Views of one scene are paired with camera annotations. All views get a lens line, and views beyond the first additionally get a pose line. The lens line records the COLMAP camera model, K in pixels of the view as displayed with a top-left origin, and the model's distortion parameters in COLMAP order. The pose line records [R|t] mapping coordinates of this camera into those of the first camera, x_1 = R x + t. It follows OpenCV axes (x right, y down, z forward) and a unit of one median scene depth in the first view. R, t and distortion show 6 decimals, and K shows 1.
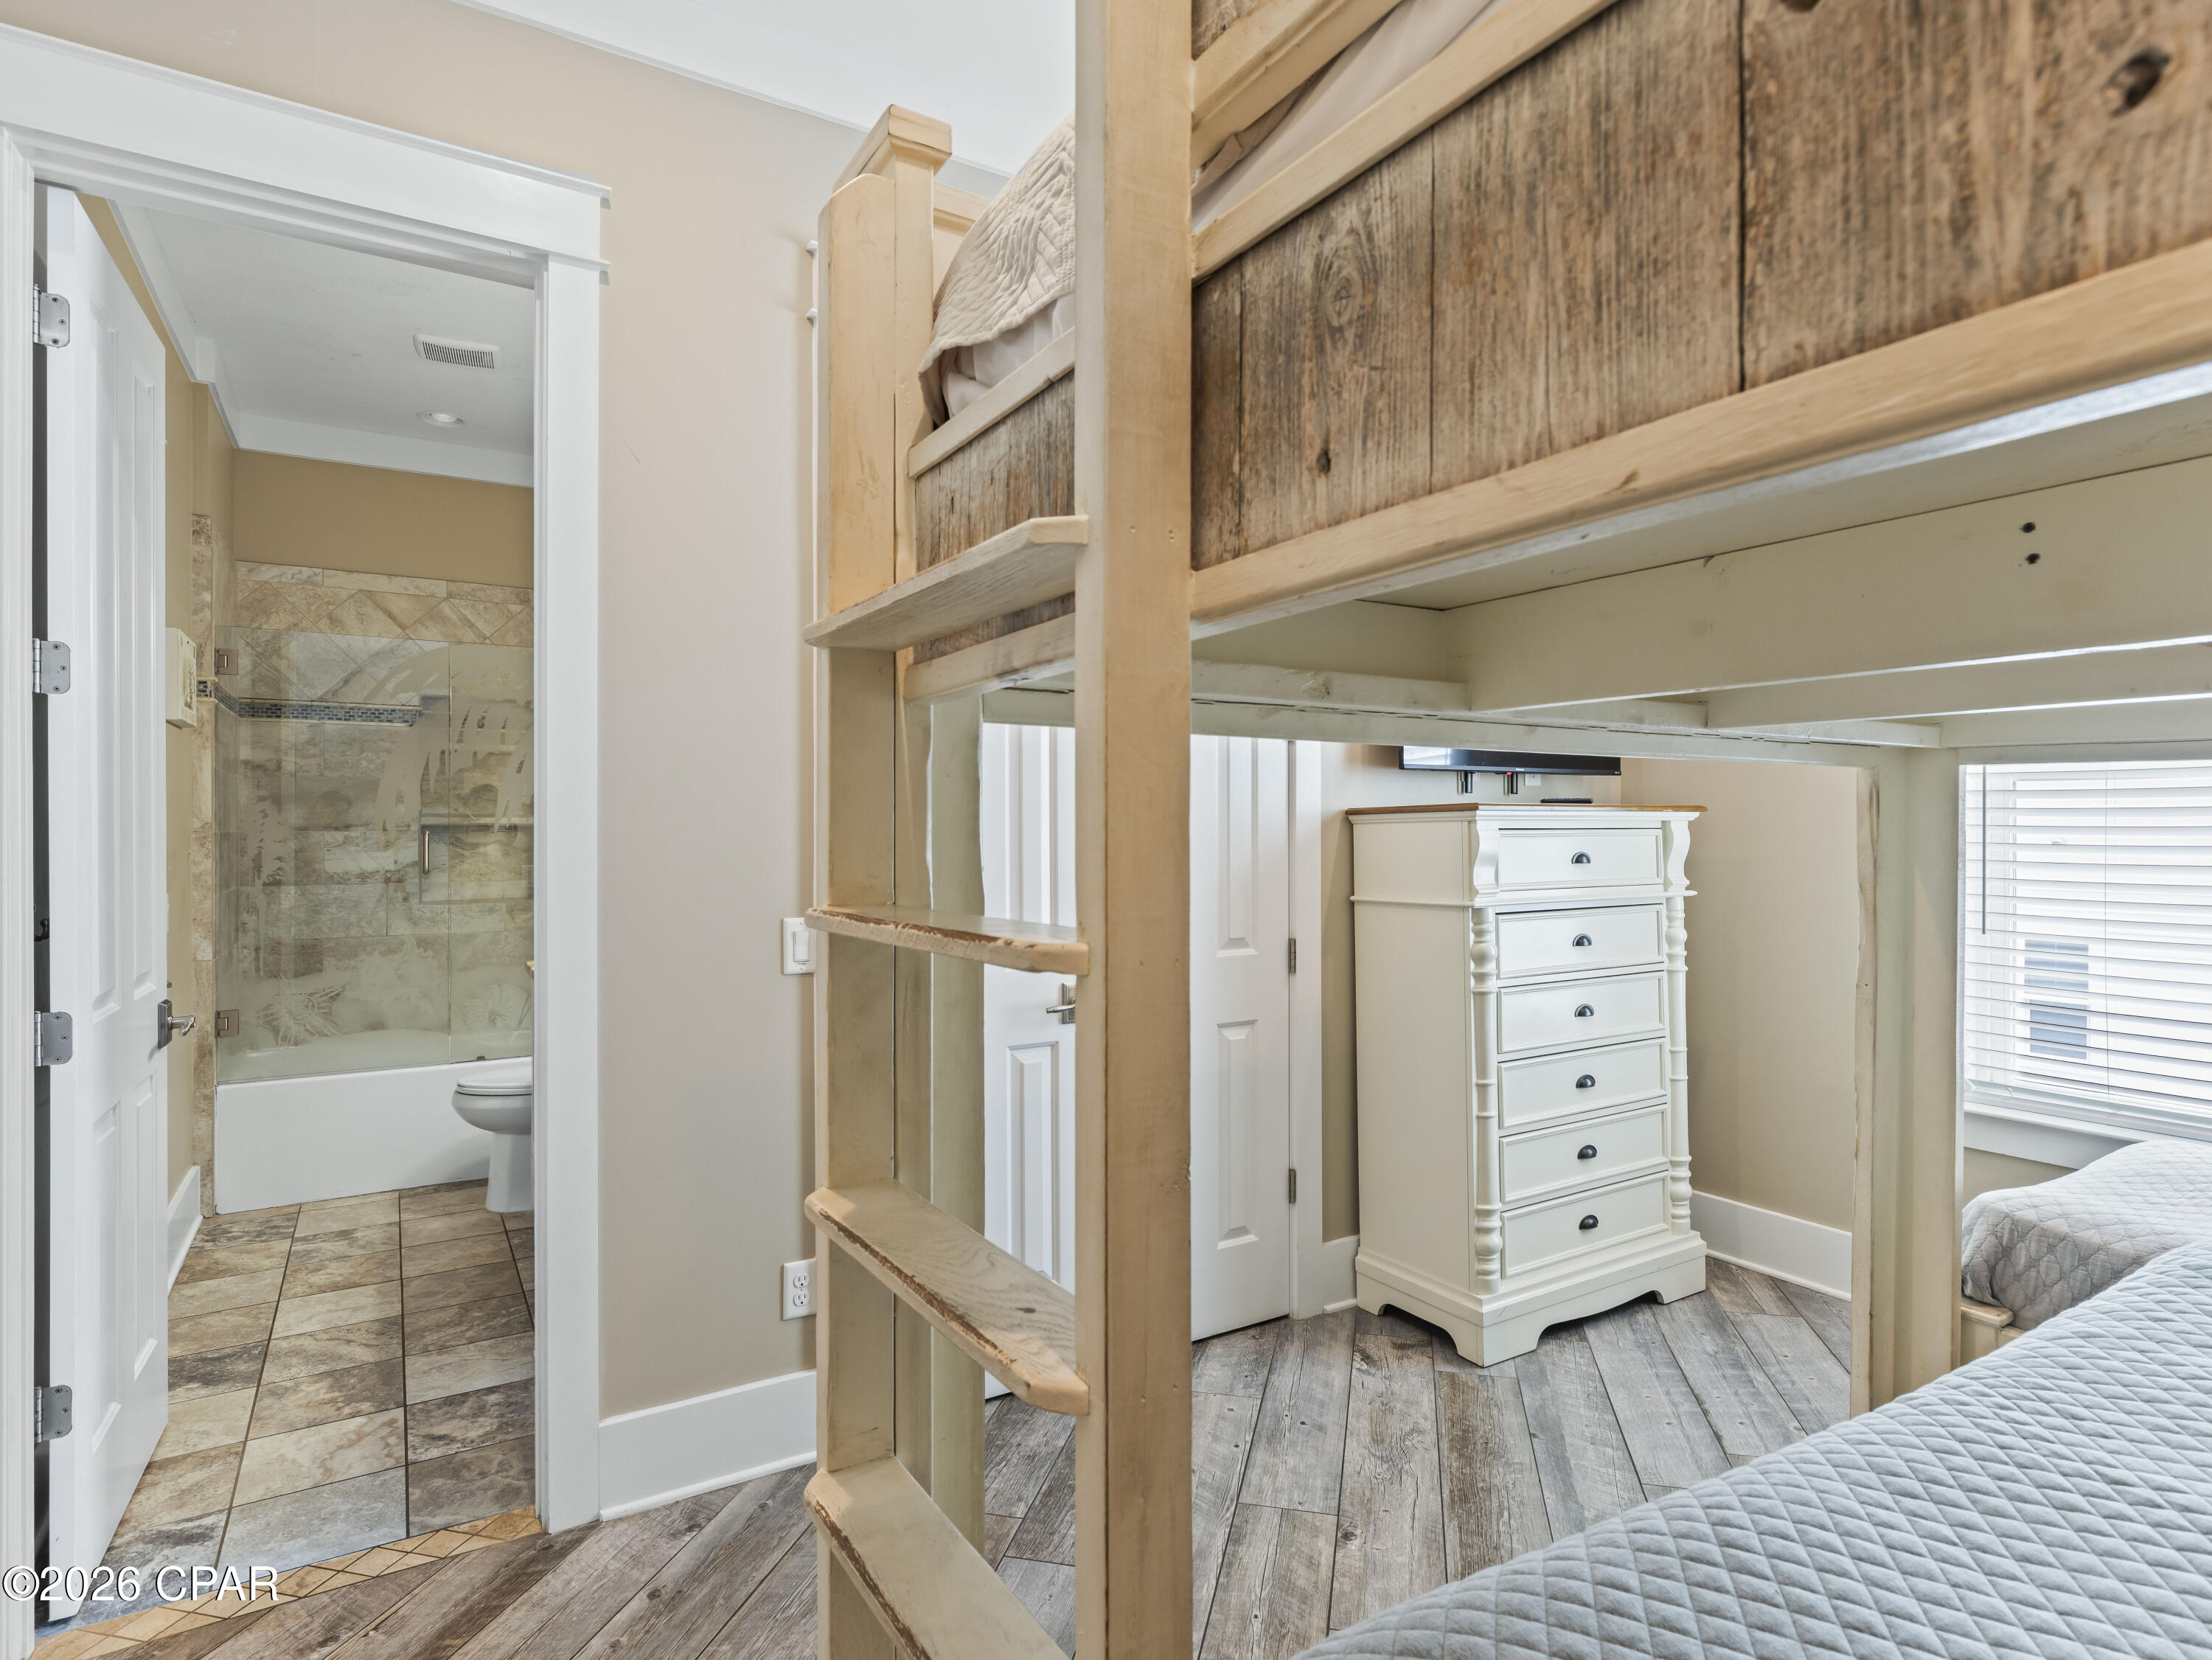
lens RADIAL K [[1171.7, 0, 1114.7], [0, 1171.7, 829.7], [0, 0, 1]] dist [0.000077, -0.001146]
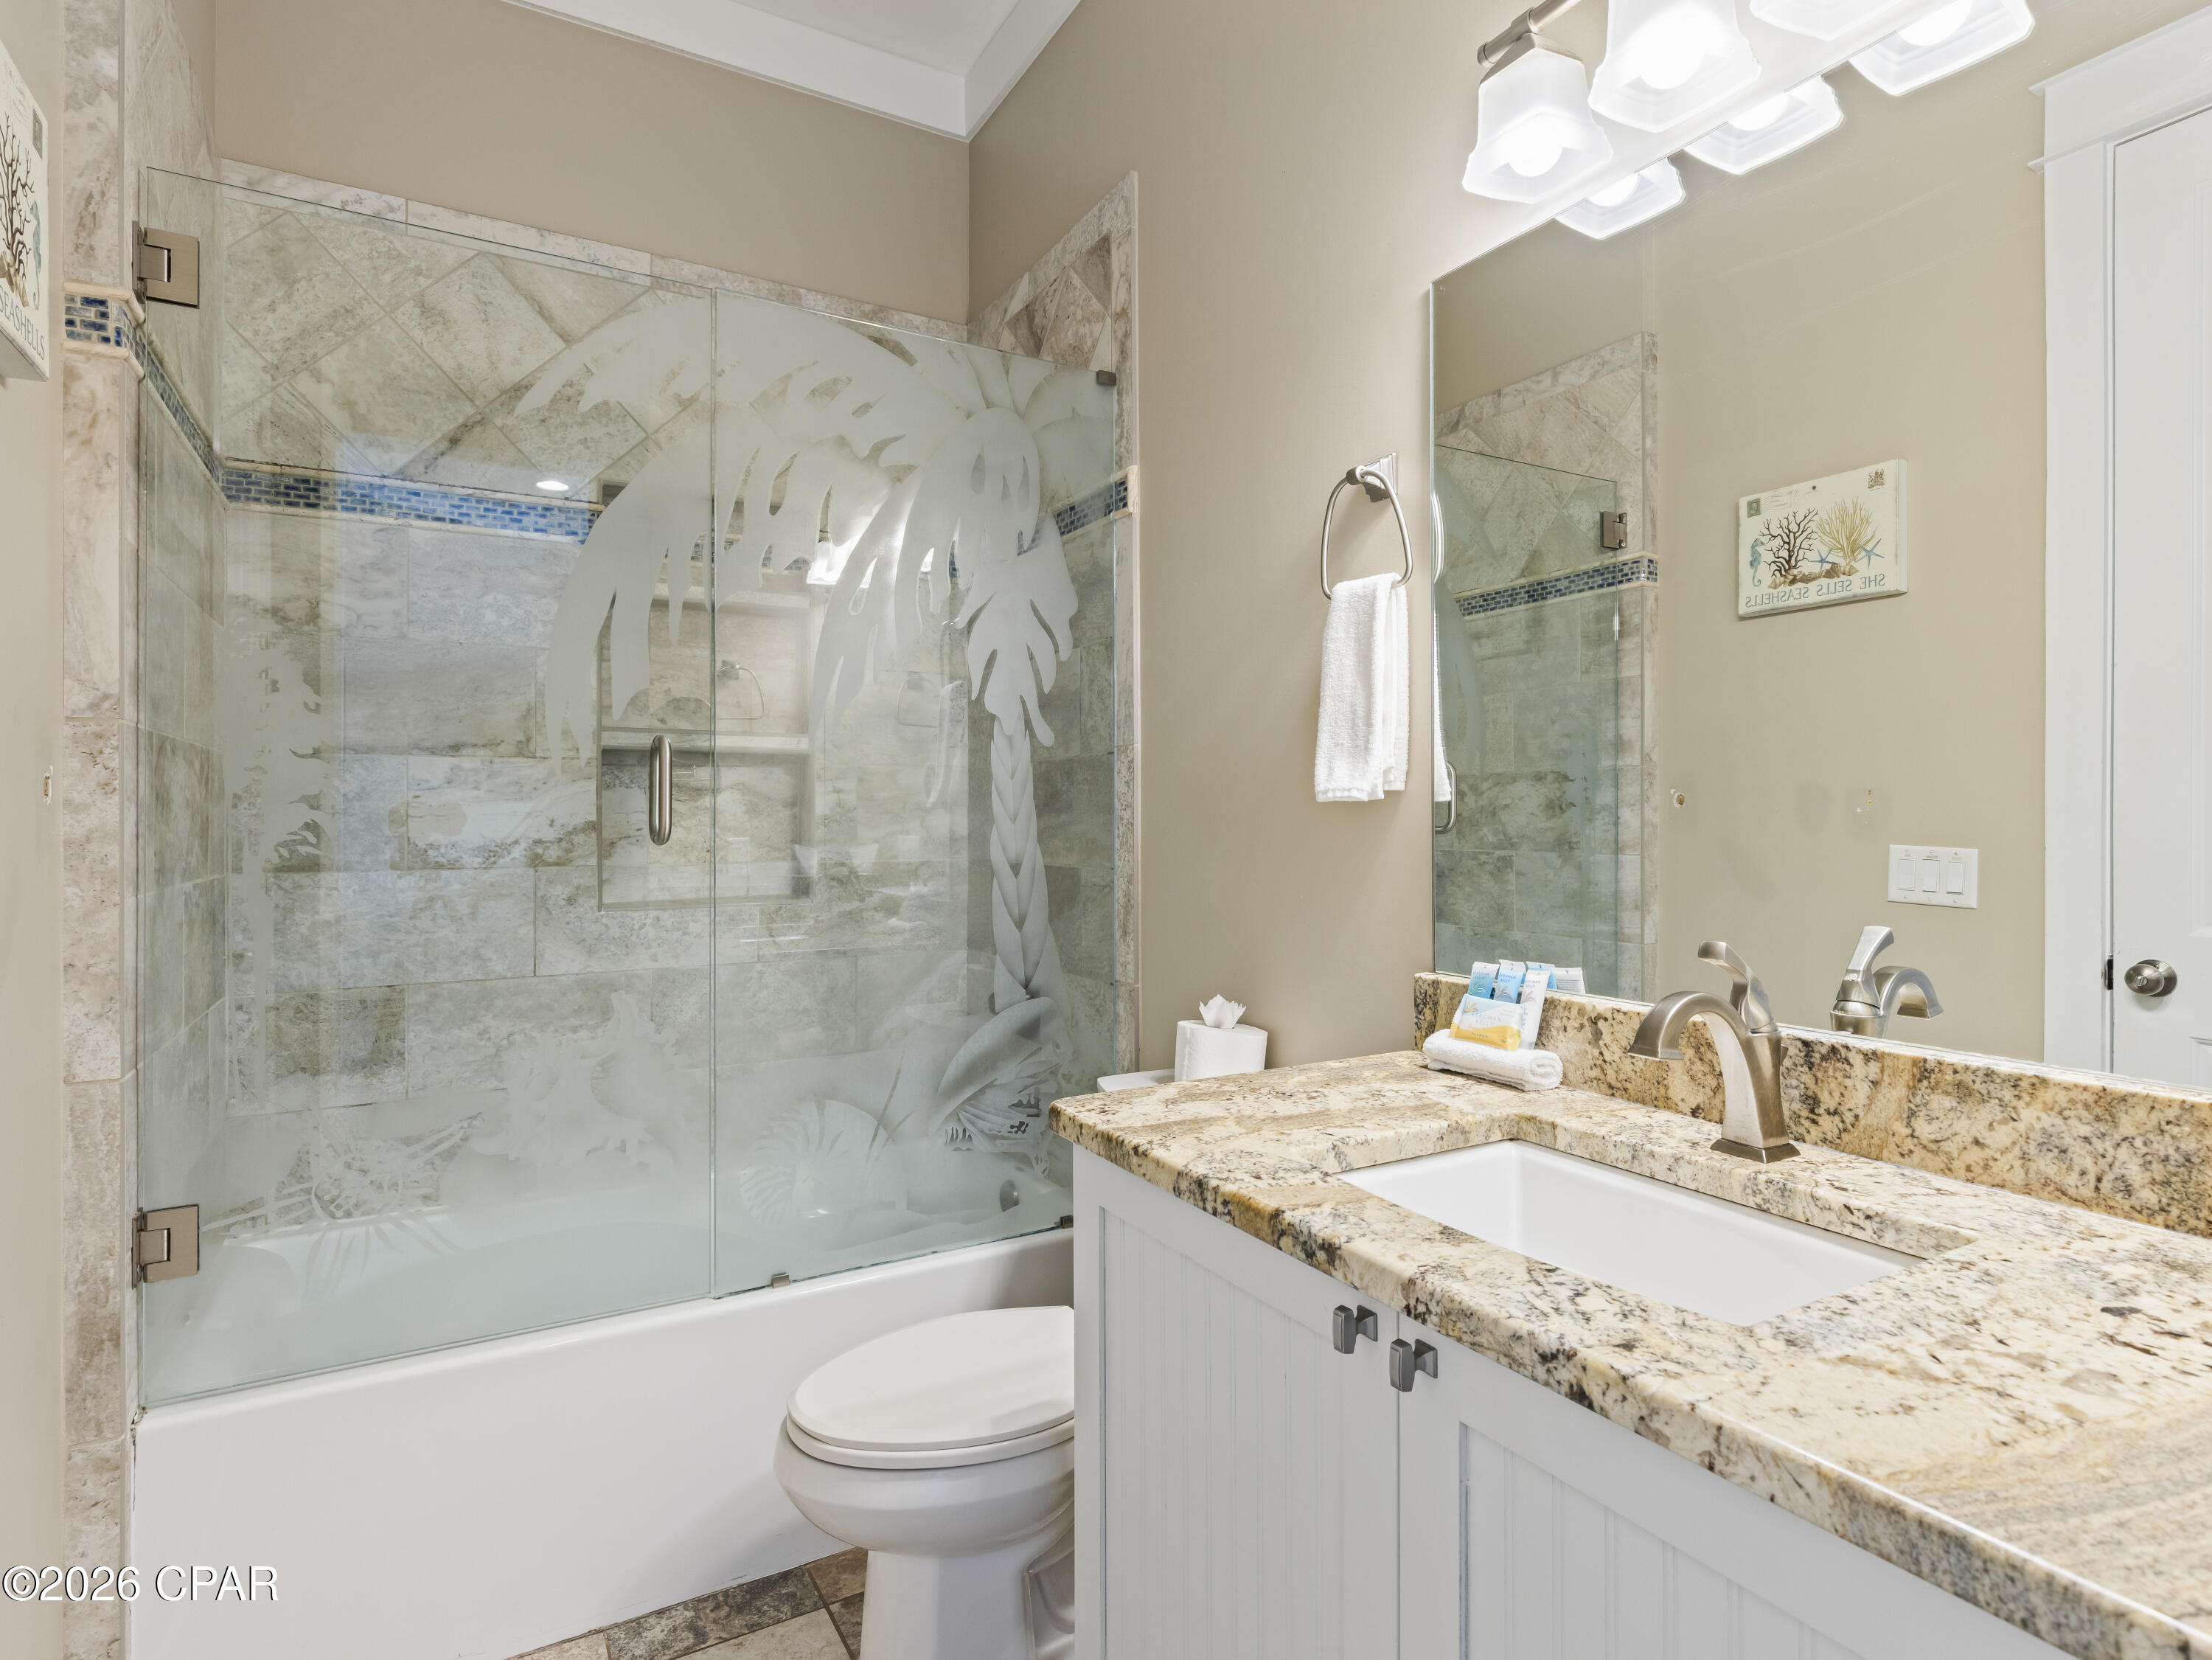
lens RADIAL K [[1171.7, 0, 1115.4], [0, 1171.7, 814.3], [0, 0, 1]] dist [0.000077, -0.001146]
pose [[0.999517, -0.001660, -0.031042, -0.376874], [0.001580, 0.999995, -0.002604, 0.026312], [0.031046, 0.002553, 0.999515, 0.539117]]
